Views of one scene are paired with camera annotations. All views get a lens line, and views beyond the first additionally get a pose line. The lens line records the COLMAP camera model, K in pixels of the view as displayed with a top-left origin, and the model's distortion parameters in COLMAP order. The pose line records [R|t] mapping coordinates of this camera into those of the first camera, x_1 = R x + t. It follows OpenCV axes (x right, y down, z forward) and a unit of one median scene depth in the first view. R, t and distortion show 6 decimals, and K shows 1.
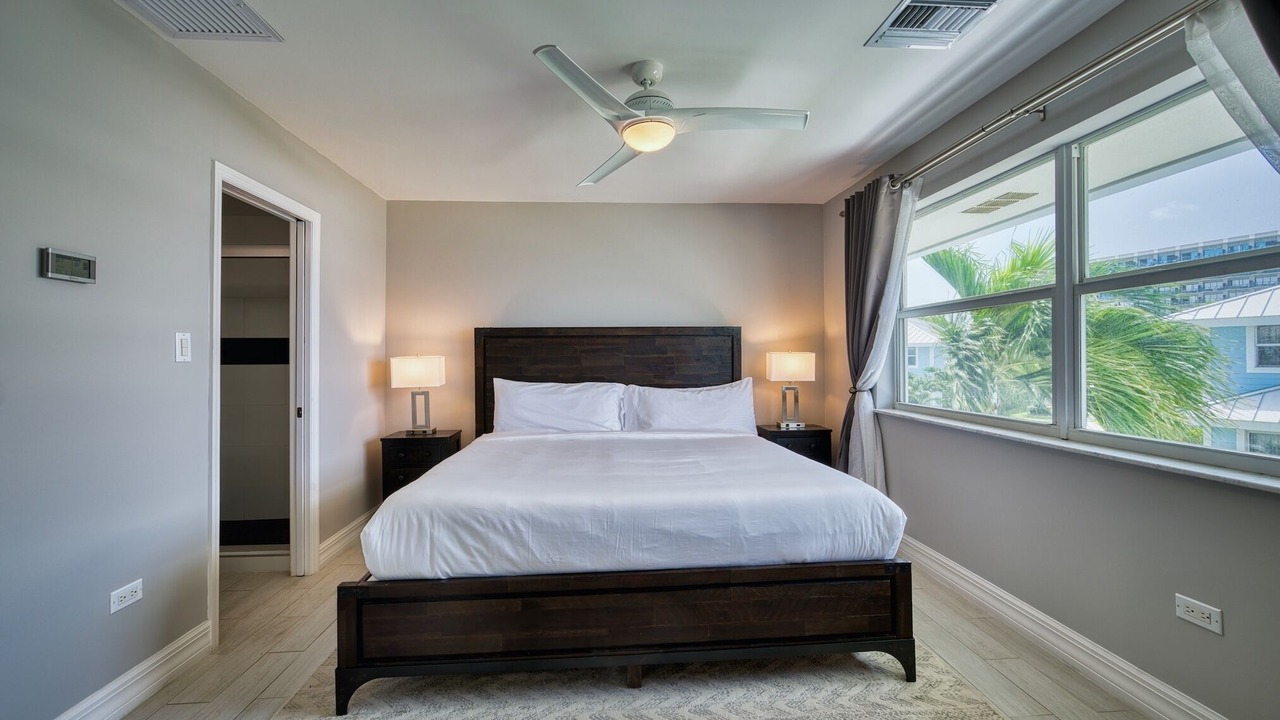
lens RADIAL K [[504.8, 0, 639.0], [0, 504.8, 355.4], [0, 0, 1]] dist [-0.009034, 0.004749]
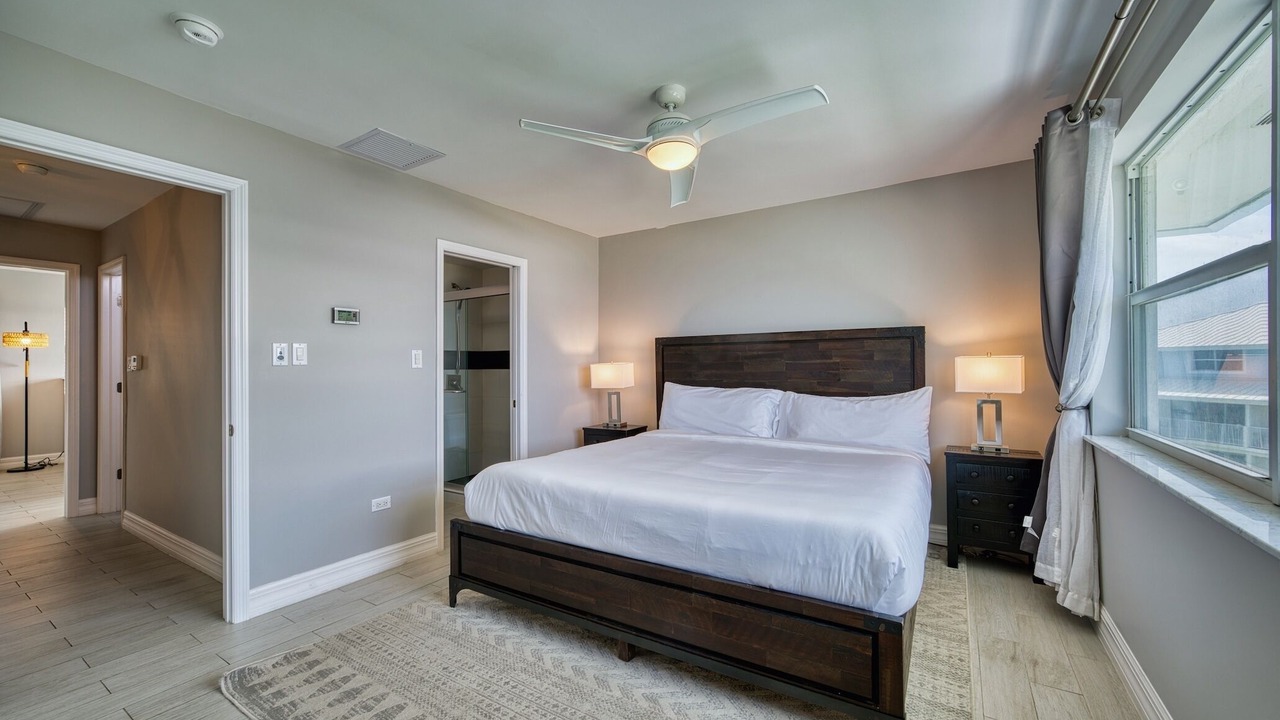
lens RADIAL K [[504.8, 0, 661.0], [0, 504.8, 362.1], [0, 0, 1]] dist [-0.009034, 0.004749]
pose [[0.816149, -0.004081, -0.577828, 0.483918], [0.007520, 0.999965, 0.003559, -0.004576], [0.577793, -0.007250, 0.816151, 0.094817]]
